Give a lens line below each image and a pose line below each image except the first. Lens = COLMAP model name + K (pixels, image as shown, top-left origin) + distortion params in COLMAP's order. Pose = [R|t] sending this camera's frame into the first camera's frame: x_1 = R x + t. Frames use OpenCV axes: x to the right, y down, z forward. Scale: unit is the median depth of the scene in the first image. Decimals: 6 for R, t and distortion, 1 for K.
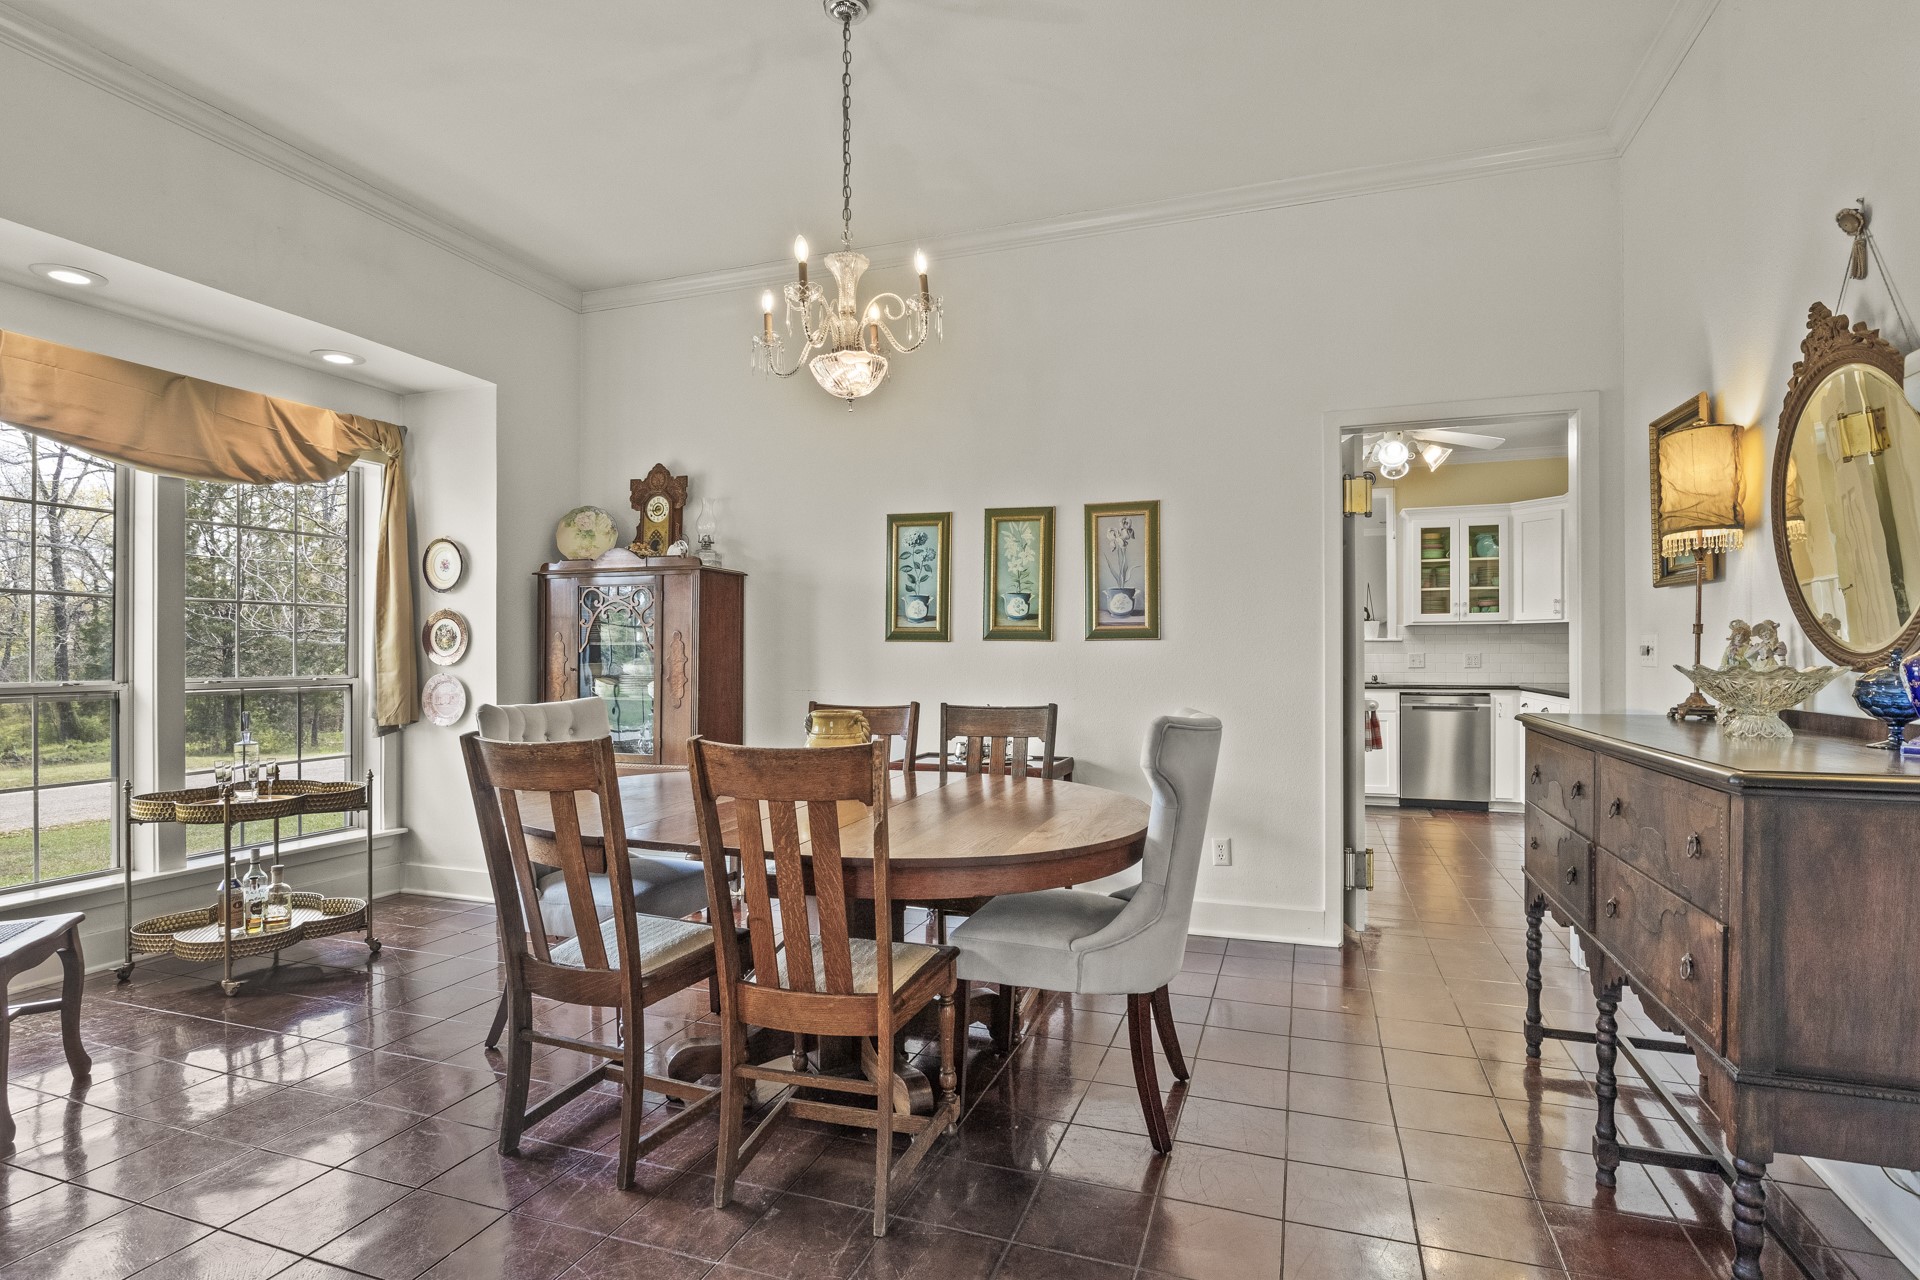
lens RADIAL K [[963.7, 0, 963.0], [0, 963.7, 651.0], [0, 0, 1]] dist [0.000020, 0.001265]
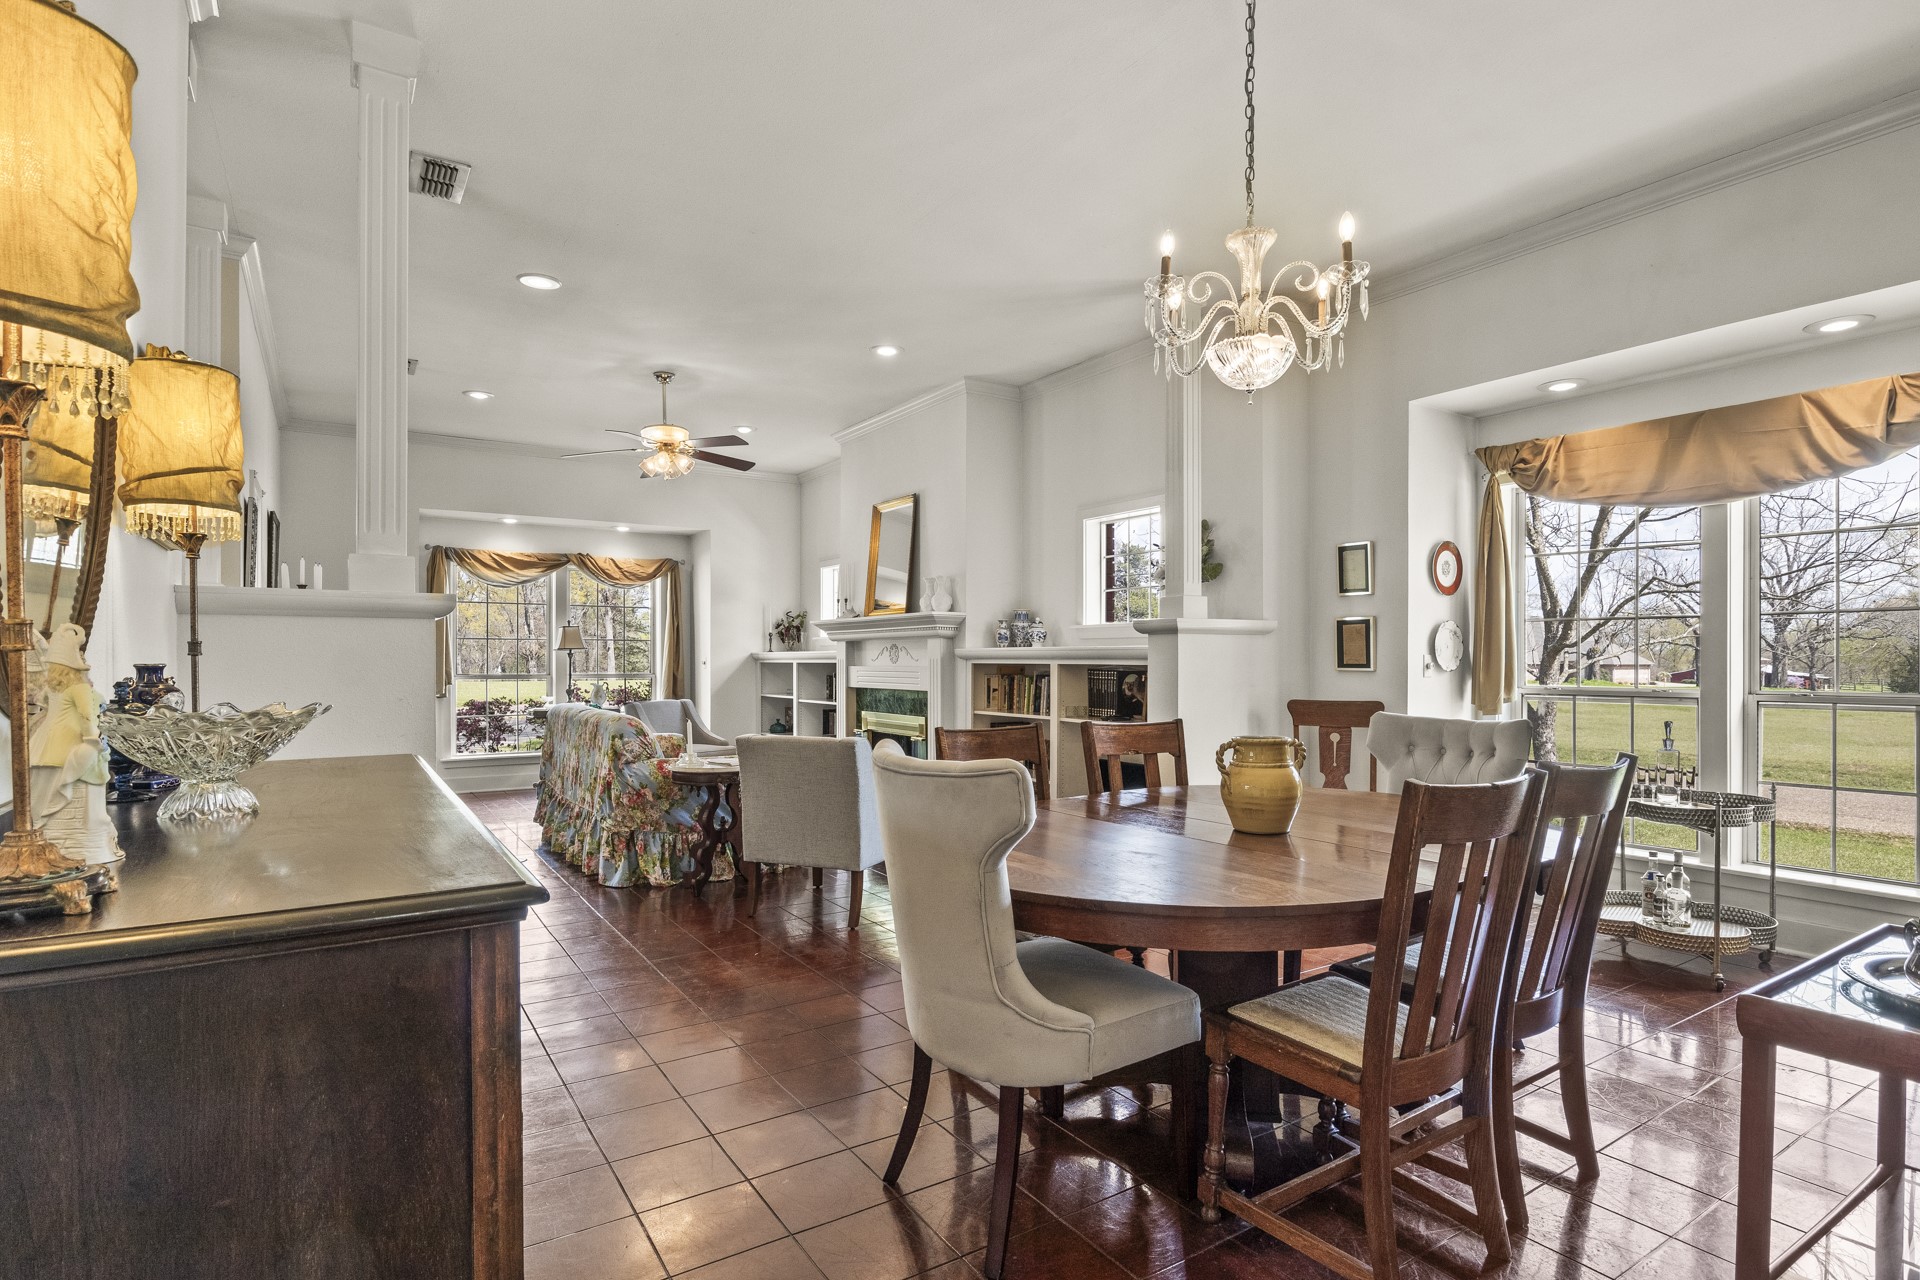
lens RADIAL K [[963.7, 0, 965.5], [0, 963.7, 653.2], [0, 0, 1]] dist [0.000020, 0.001265]
pose [[-0.606269, 0.001537, -0.795258, 0.516225], [0.007395, 0.999966, -0.003706, -0.013730], [0.795225, -0.008128, -0.606260, 0.920328]]
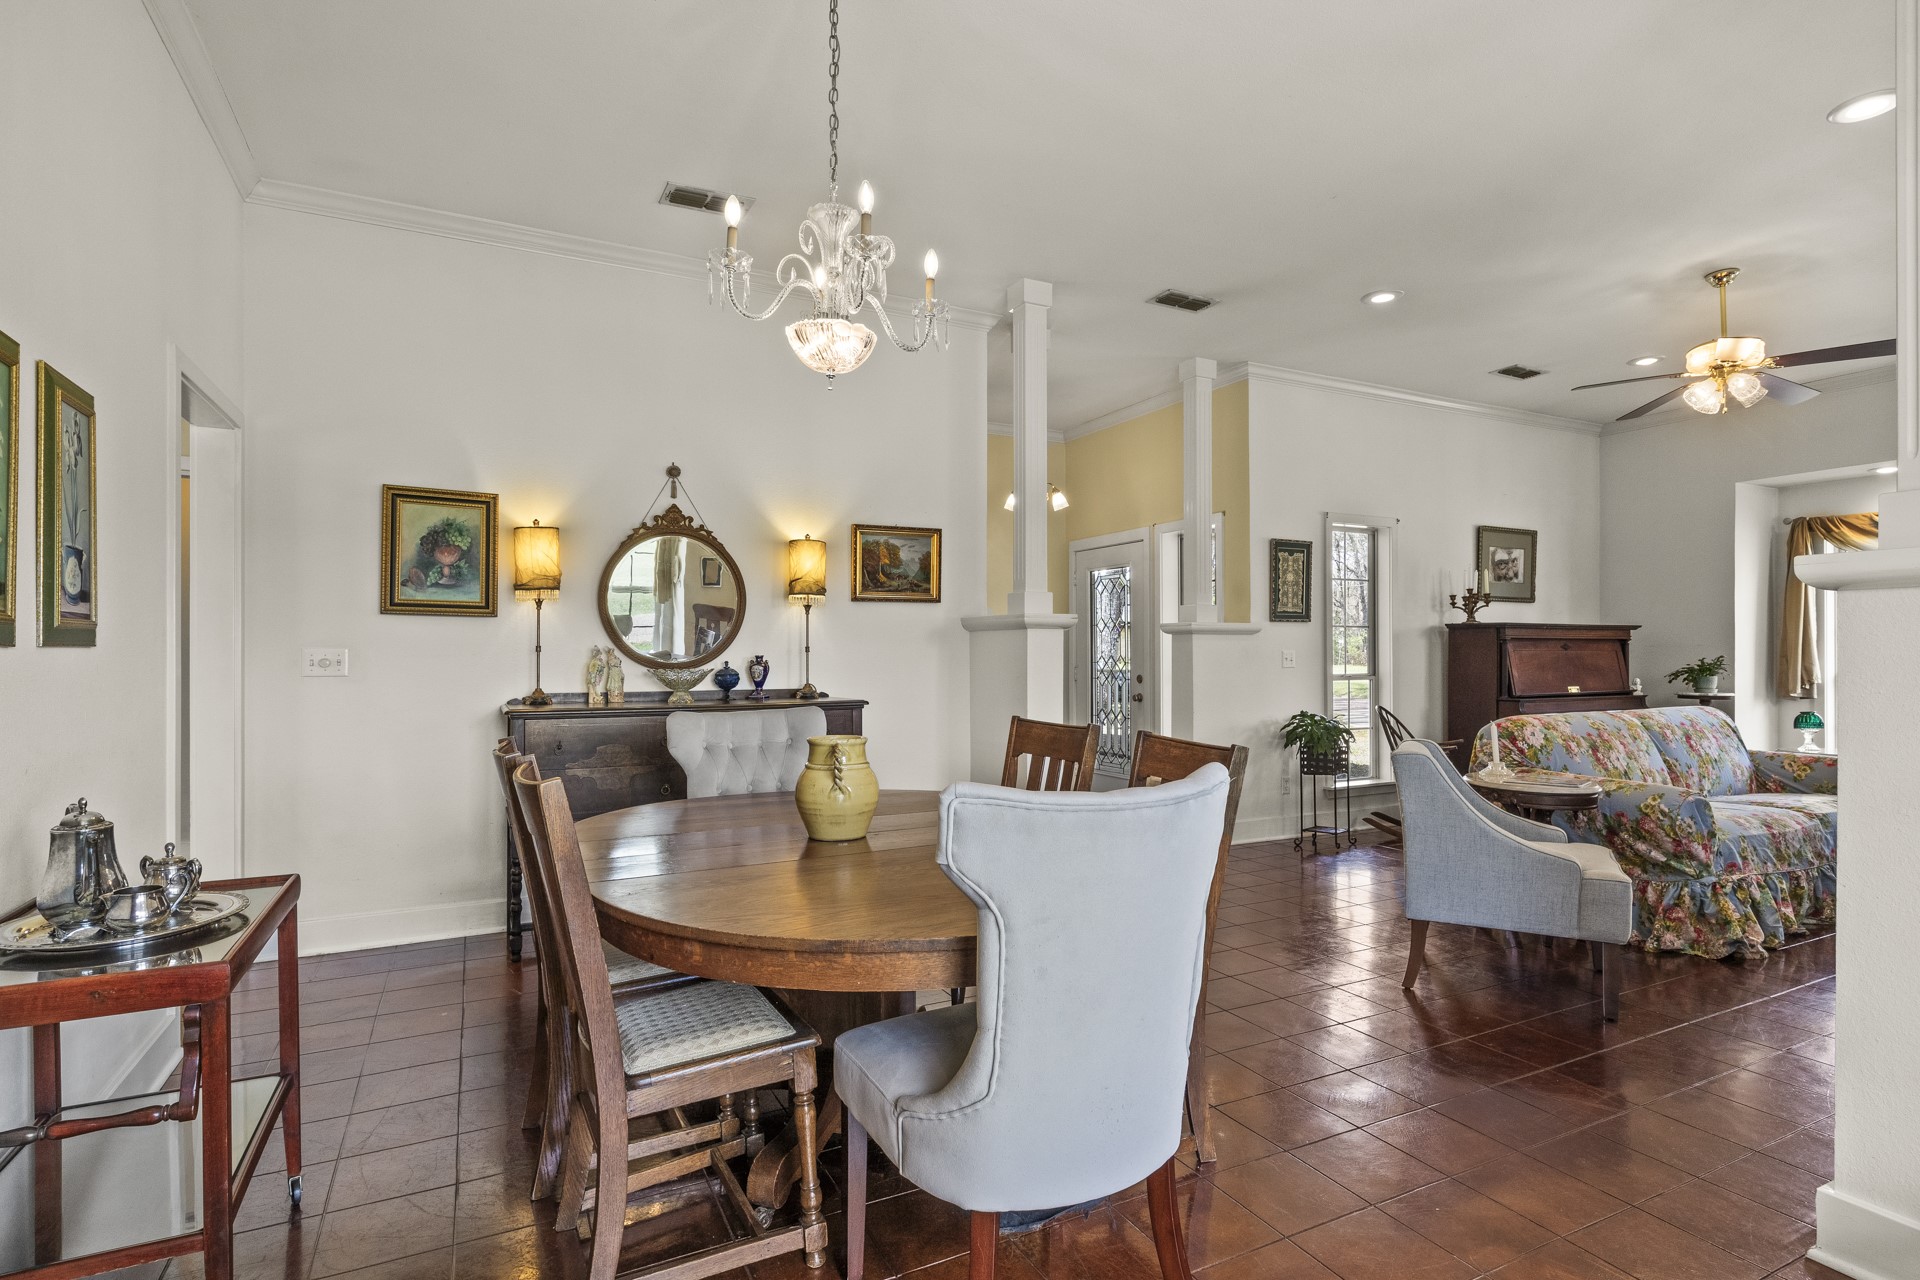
lens RADIAL K [[963.7, 0, 956.1], [0, 963.7, 648.5], [0, 0, 1]] dist [0.000020, 0.001265]
pose [[-0.723998, 0.008873, 0.689745, -0.495536], [0.001131, 0.999931, -0.011677, -0.004812], [-0.689801, -0.007674, -0.723958, 1.074450]]
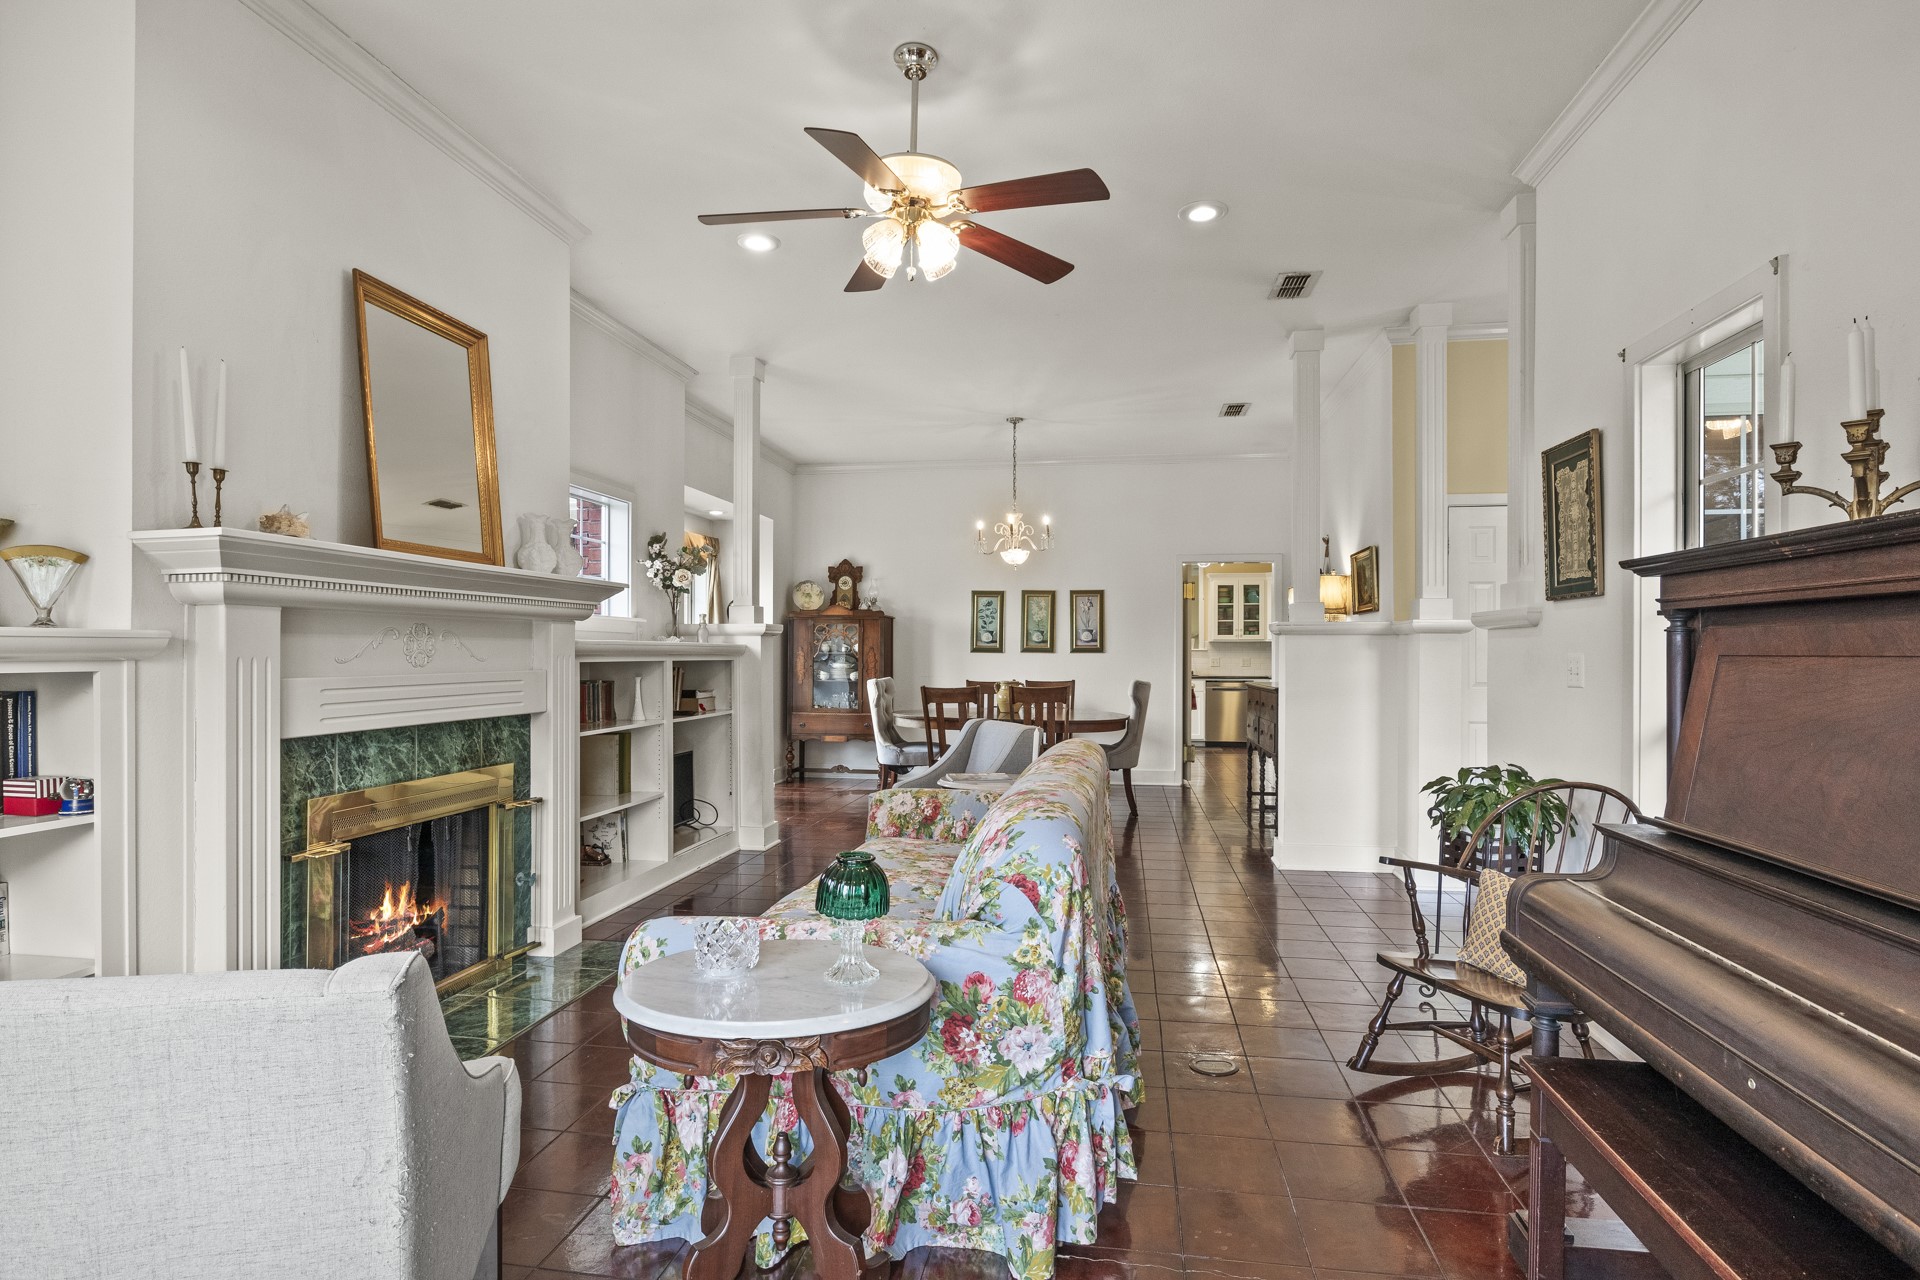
lens RADIAL K [[963.7, 0, 959.0], [0, 963.7, 650.5], [0, 0, 1]] dist [0.000020, 0.001265]
pose [[0.985058, 0.004651, 0.172162, -0.459771], [-0.005325, 0.999980, 0.003452, -0.021189], [-0.172143, -0.004317, 0.985063, -1.022603]]
